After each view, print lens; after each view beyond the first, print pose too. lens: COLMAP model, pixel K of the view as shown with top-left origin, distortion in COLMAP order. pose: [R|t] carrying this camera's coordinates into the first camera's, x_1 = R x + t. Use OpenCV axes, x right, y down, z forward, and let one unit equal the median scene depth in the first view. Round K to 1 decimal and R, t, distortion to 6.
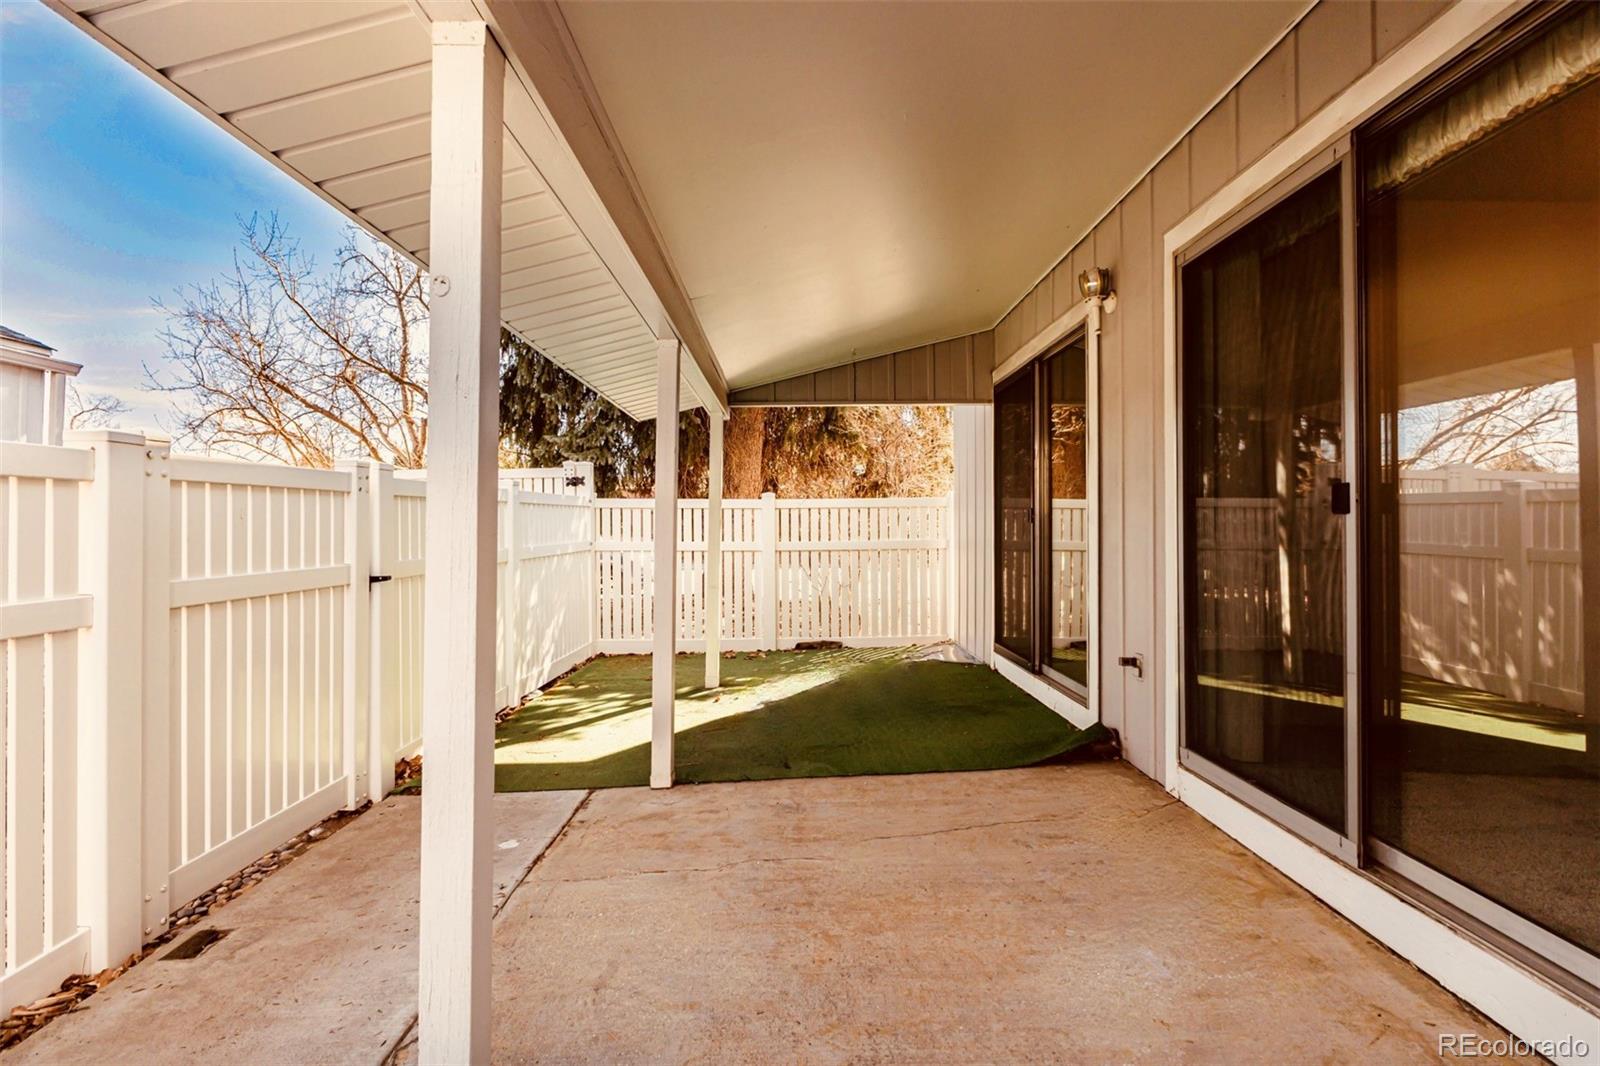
lens RADIAL K [[782.9, 0, 800.0], [0, 782.9, 528.0], [0, 0, 1]] dist [-0.000001, -0.000001]
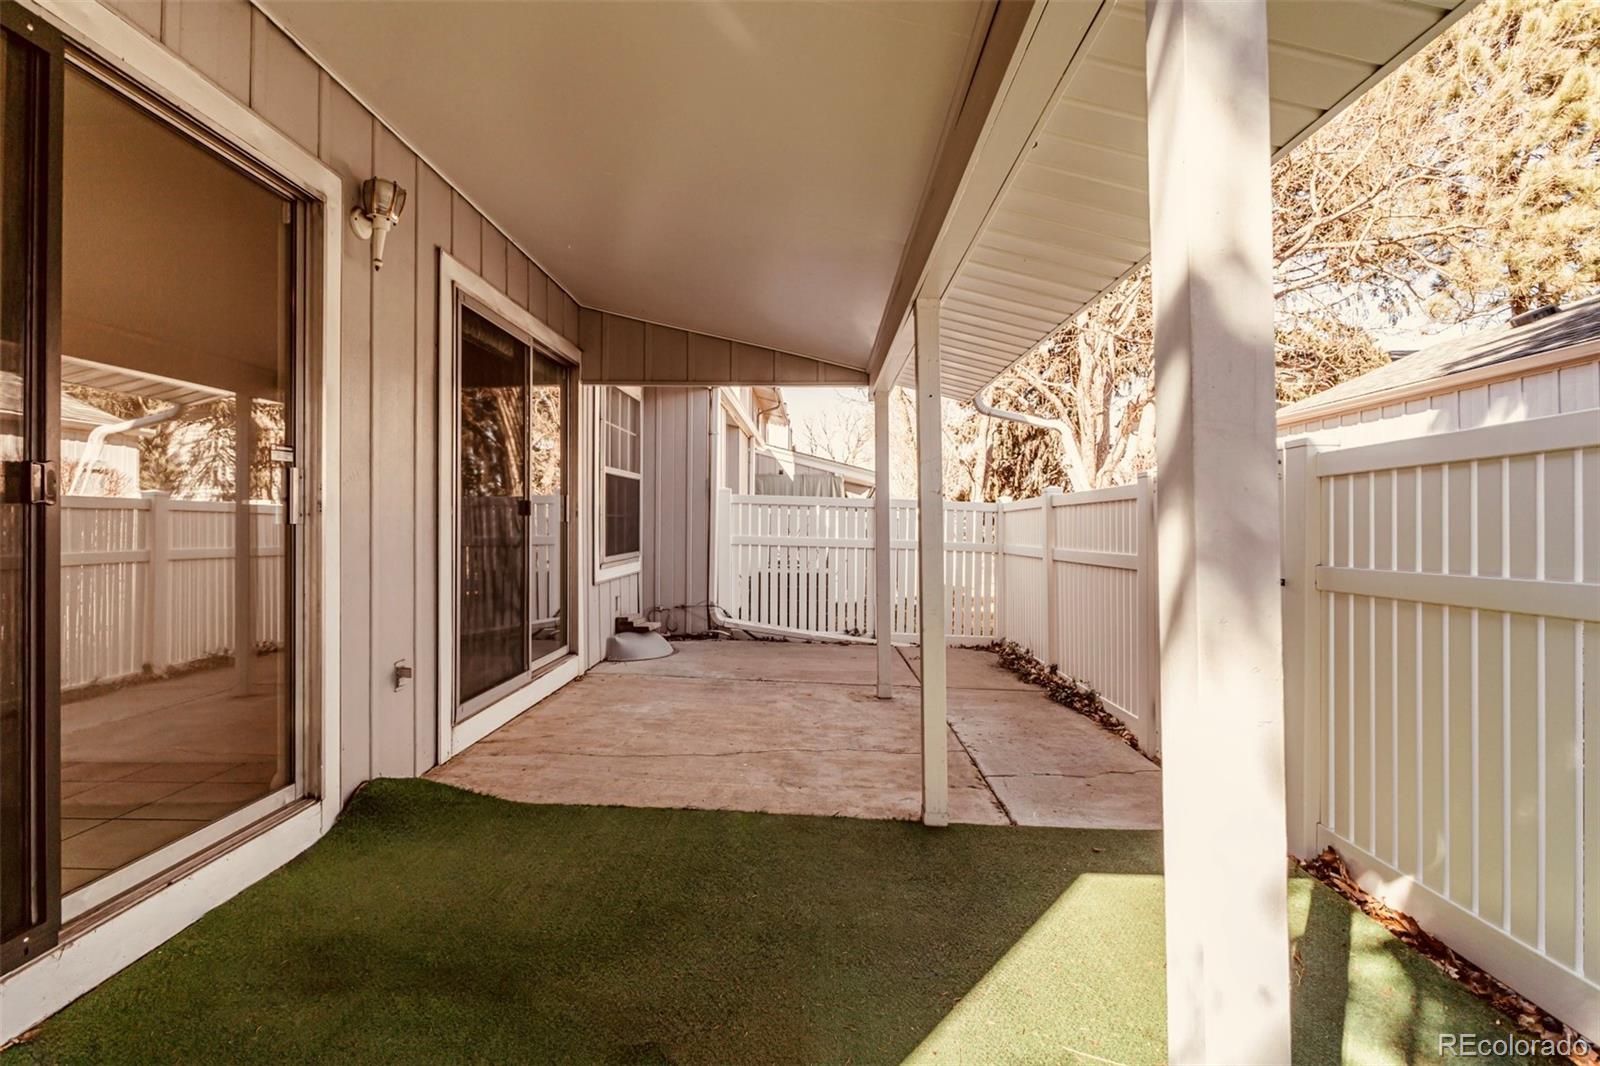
lens RADIAL K [[782.9, 0, 799.5], [0, 782.9, 527.5], [0, 0, 1]] dist [-0.000001, -0.000001]
pose [[-0.999549, -0.001558, 0.029990, -0.057908], [-0.001443, 0.999992, 0.003847, 0.003867], [-0.029996, 0.003802, -0.999543, 2.024080]]
